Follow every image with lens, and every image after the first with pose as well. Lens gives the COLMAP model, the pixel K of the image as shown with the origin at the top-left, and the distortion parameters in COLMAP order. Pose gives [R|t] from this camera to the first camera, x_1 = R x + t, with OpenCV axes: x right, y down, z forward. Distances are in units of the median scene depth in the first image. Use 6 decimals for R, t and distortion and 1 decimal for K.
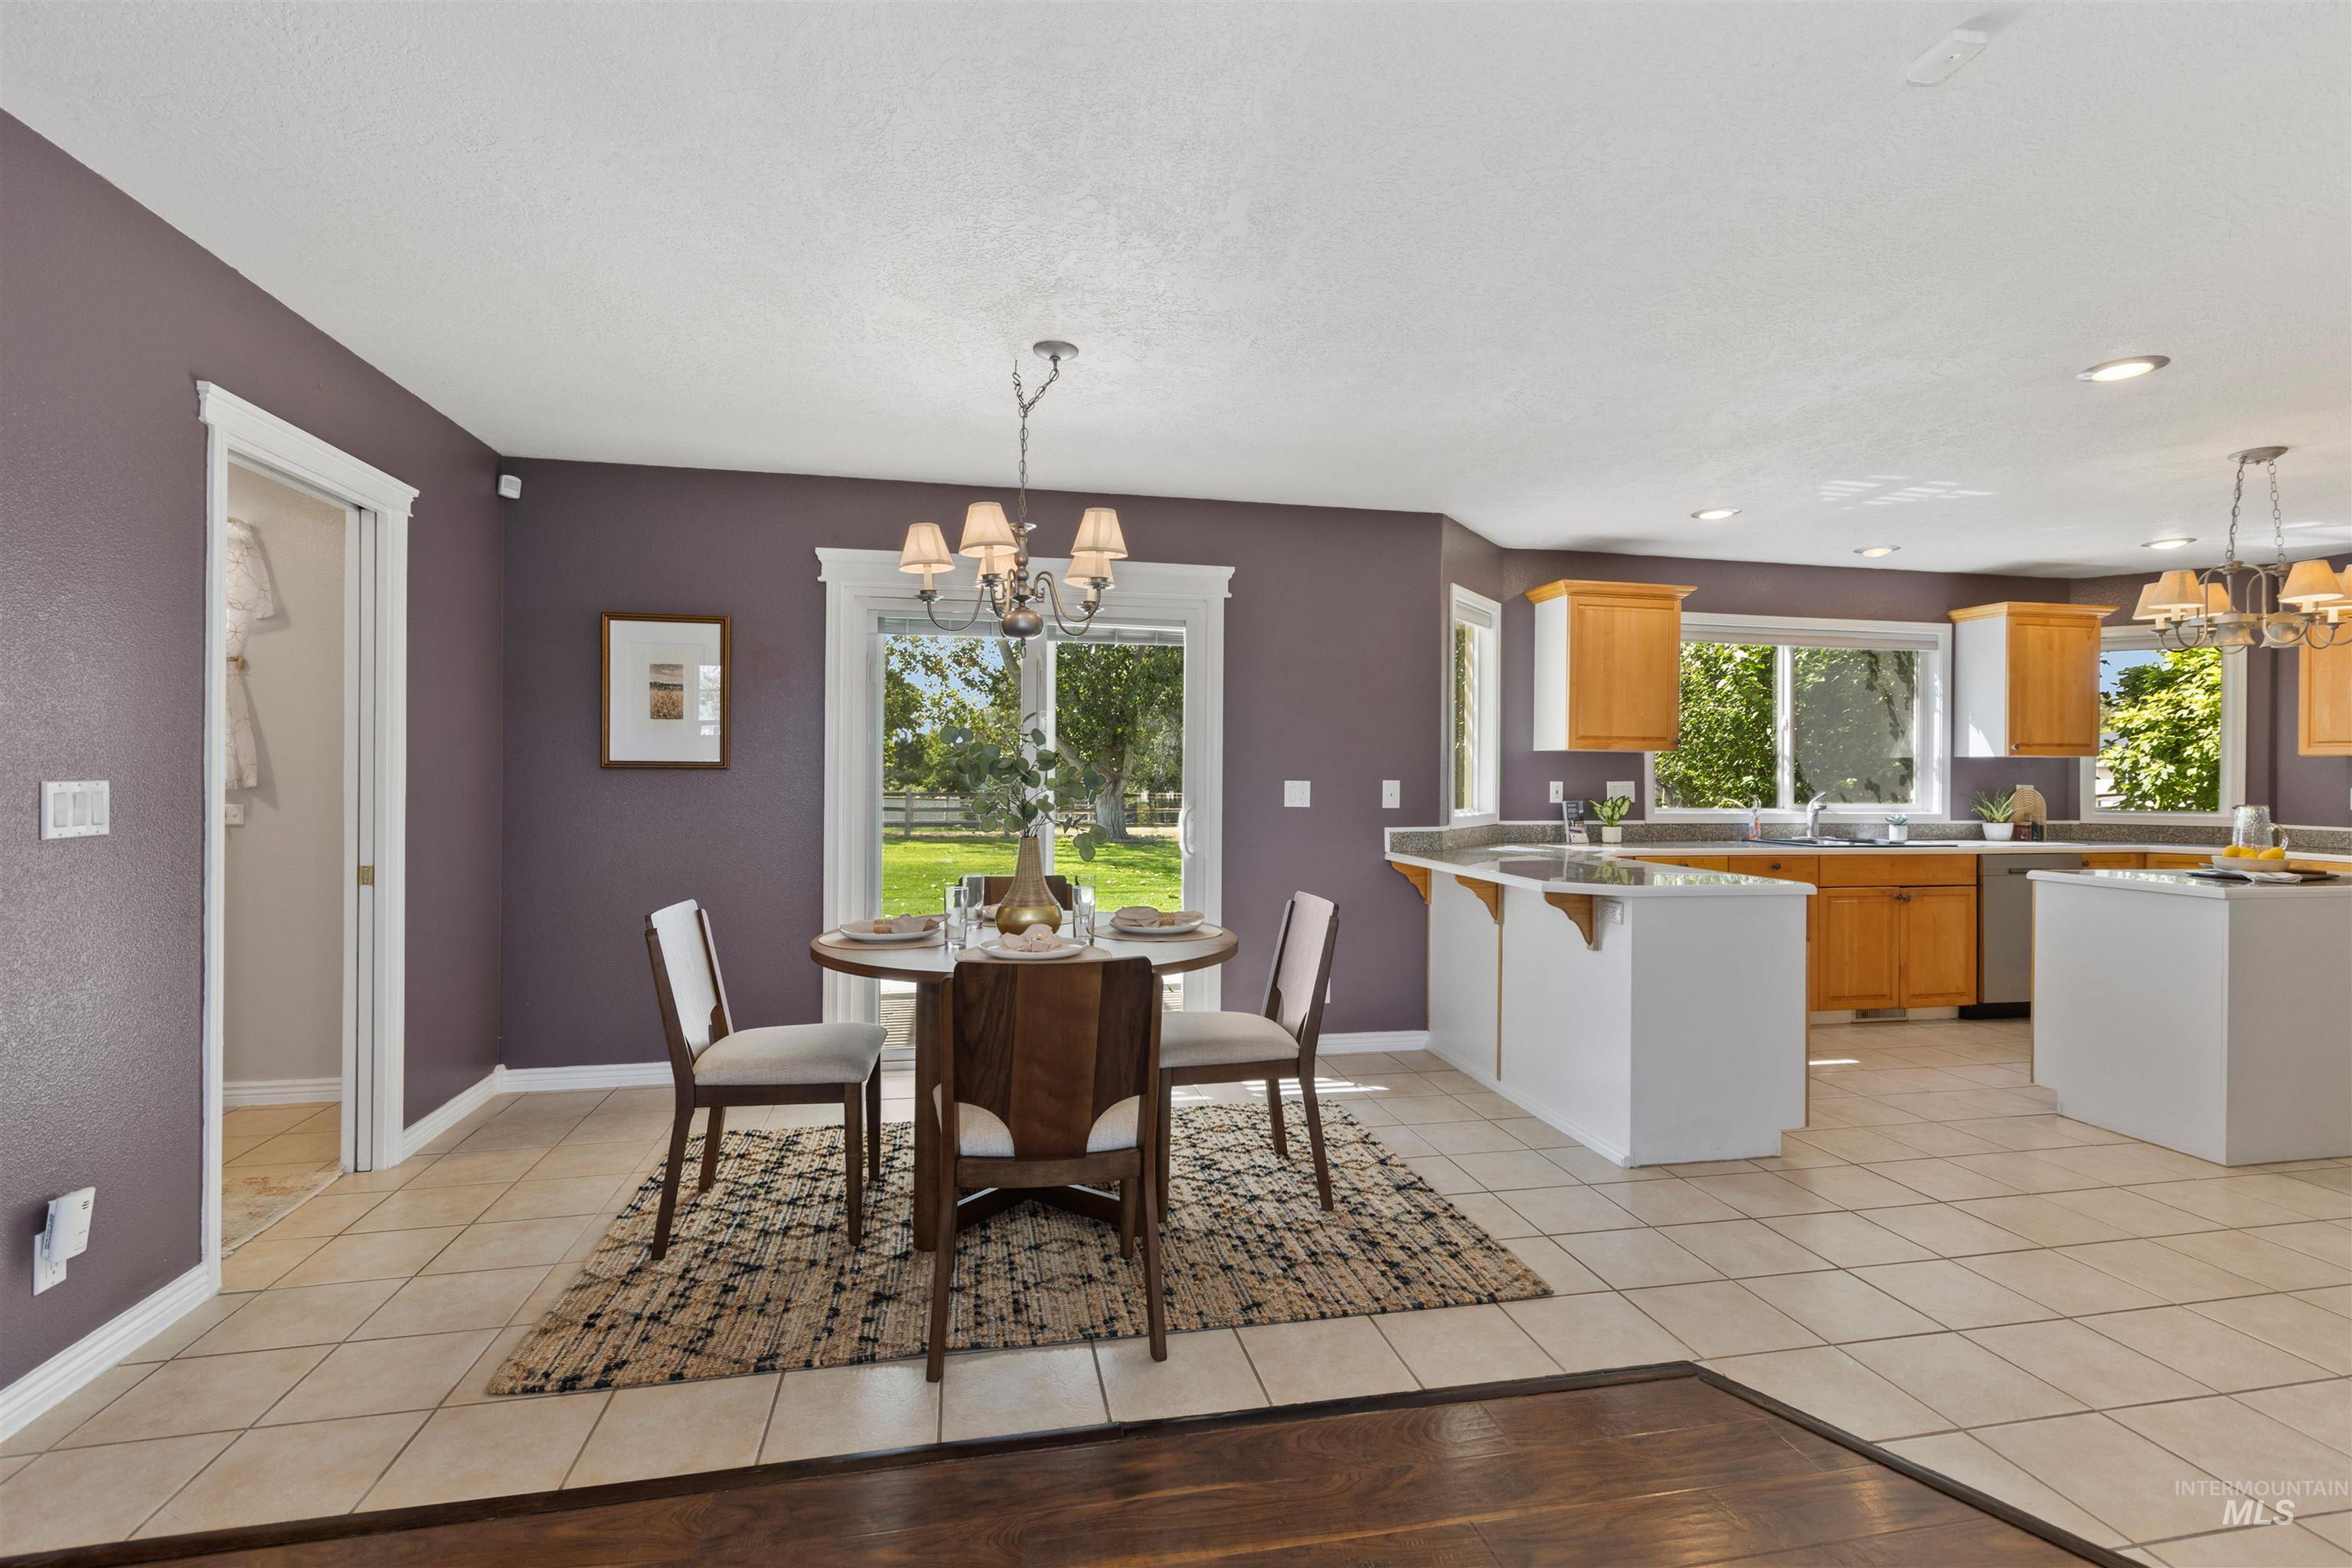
lens RADIAL K [[1068.2, 0, 1169.6], [0, 1068.2, 779.7], [0, 0, 1]] dist [0.000716, -0.001269]
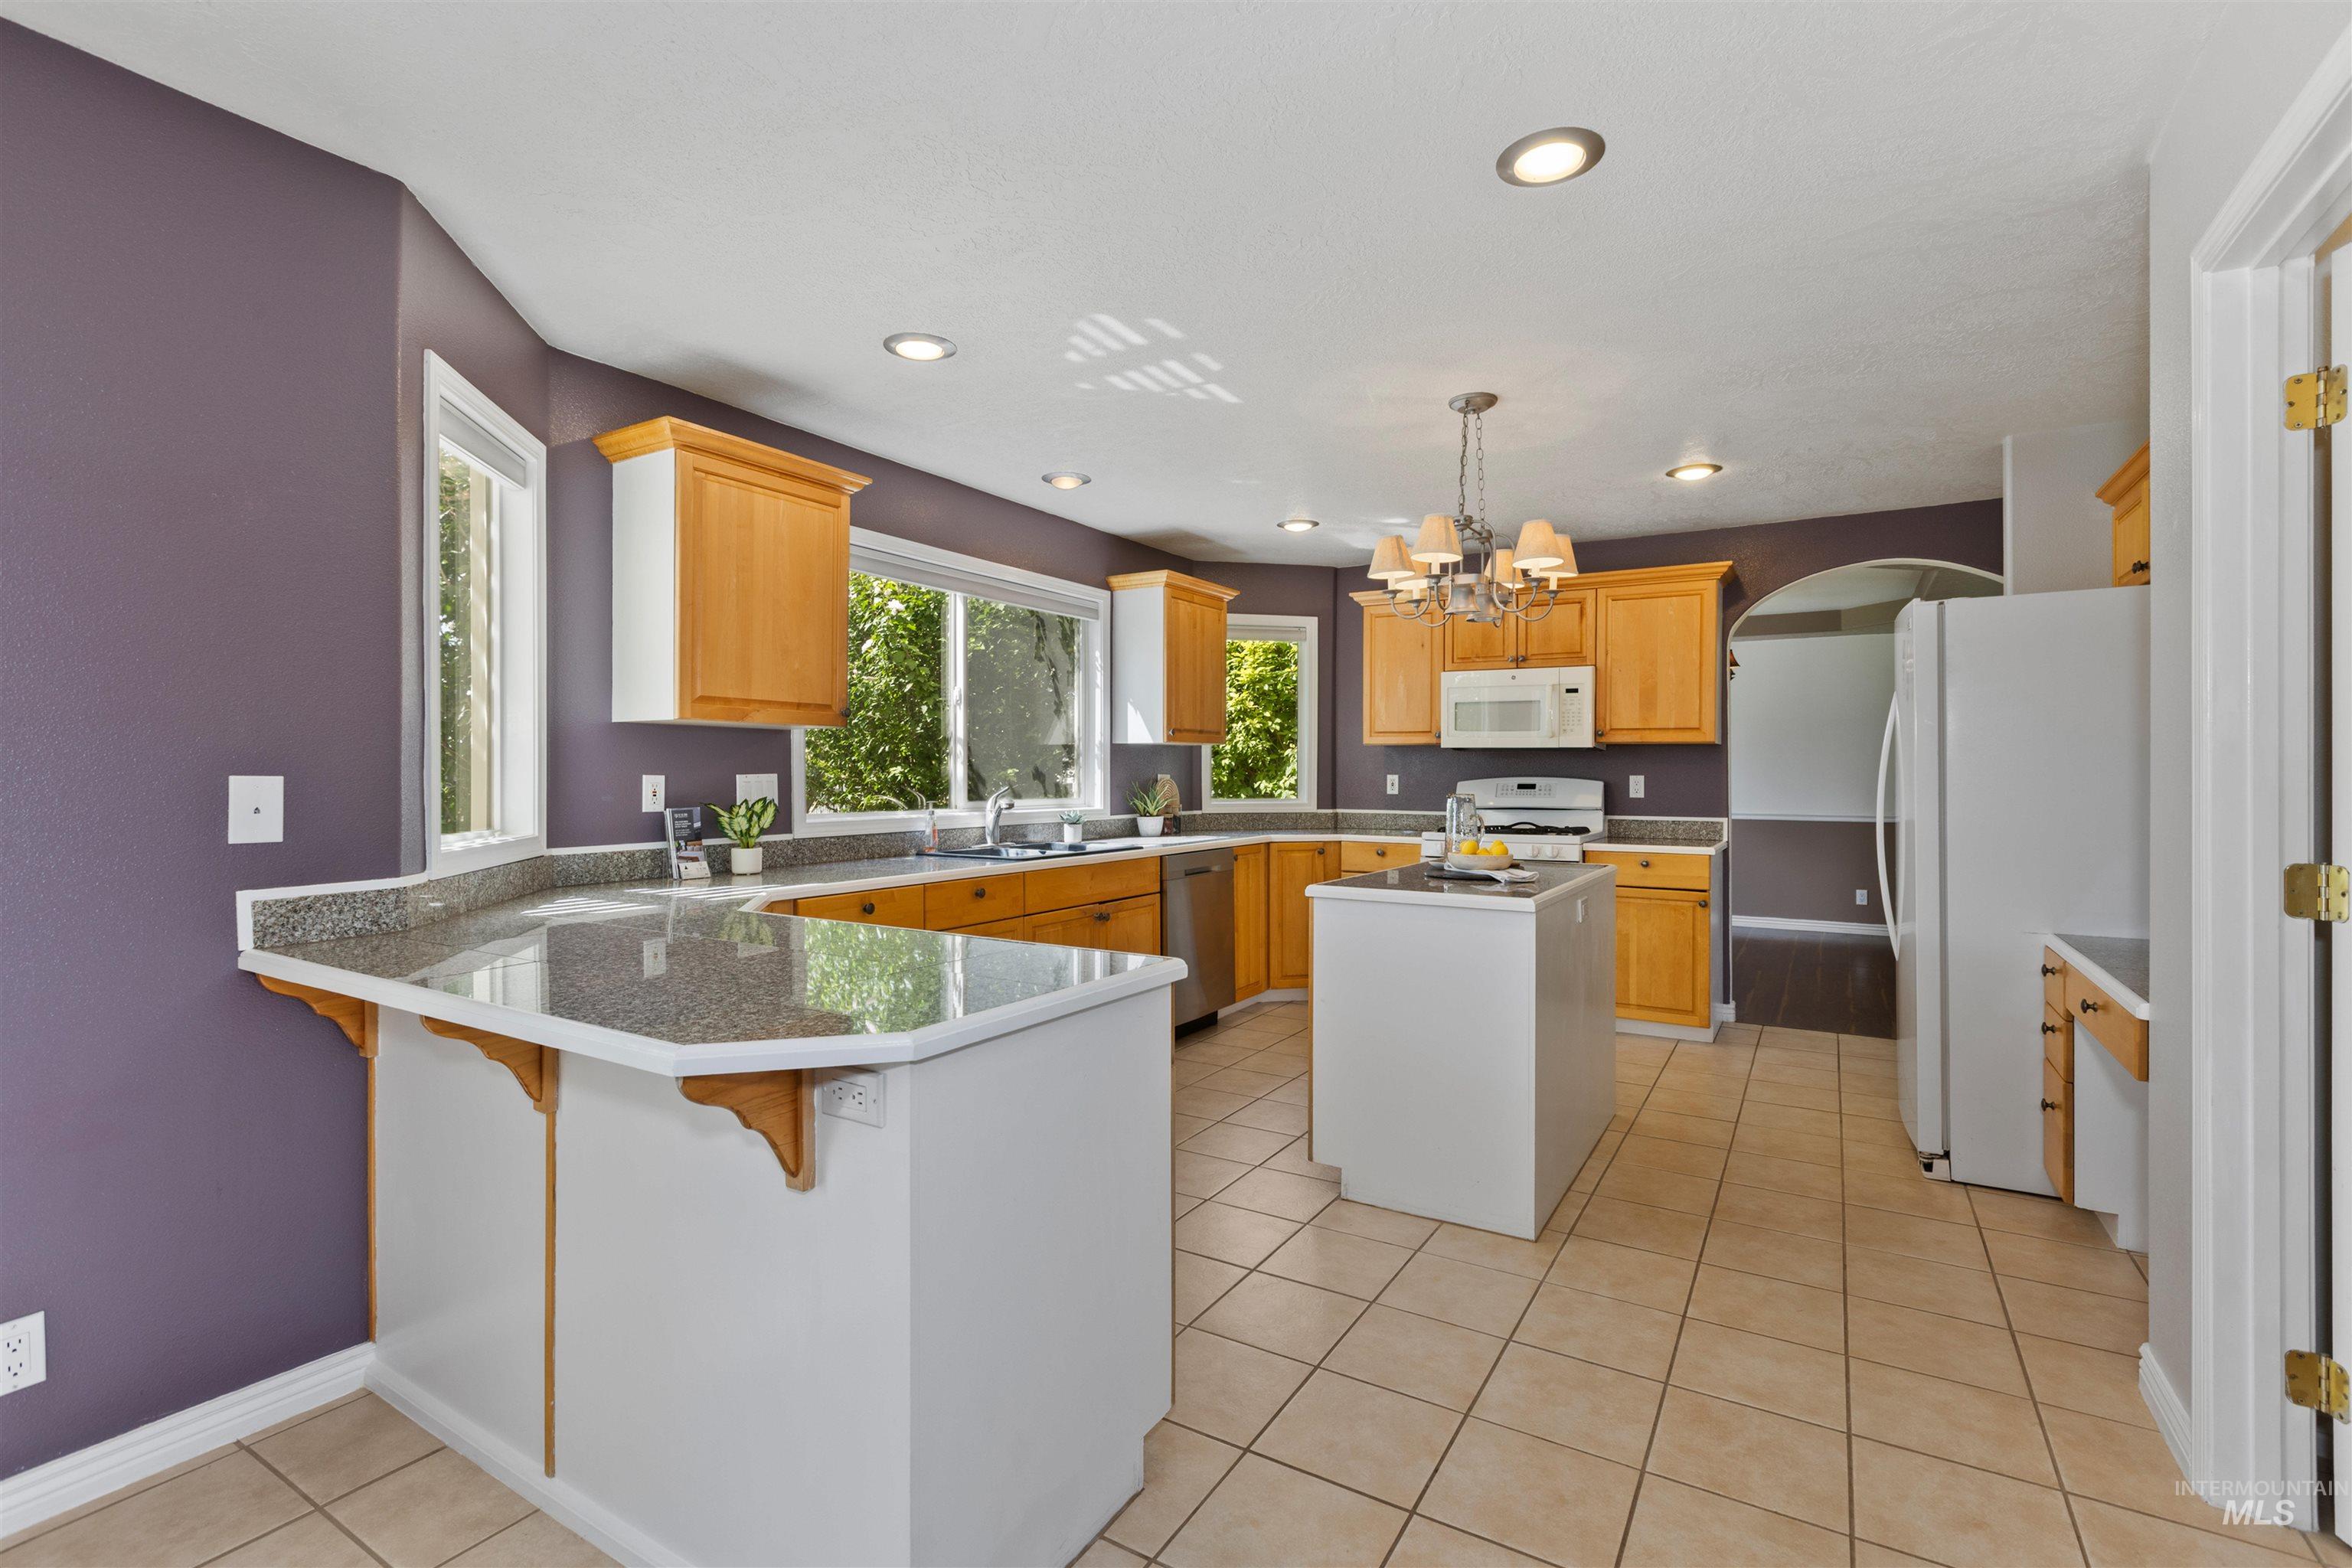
lens RADIAL K [[1075.7, 0, 1158.7], [0, 1075.7, 767.4], [0, 0, 1]] dist [0.000764, 0.000006]
pose [[0.685190, -0.003837, 0.728354, 0.143435], [0.008571, 0.999959, -0.002795, 0.001635], [-0.728314, 0.008158, 0.685195, 0.461570]]
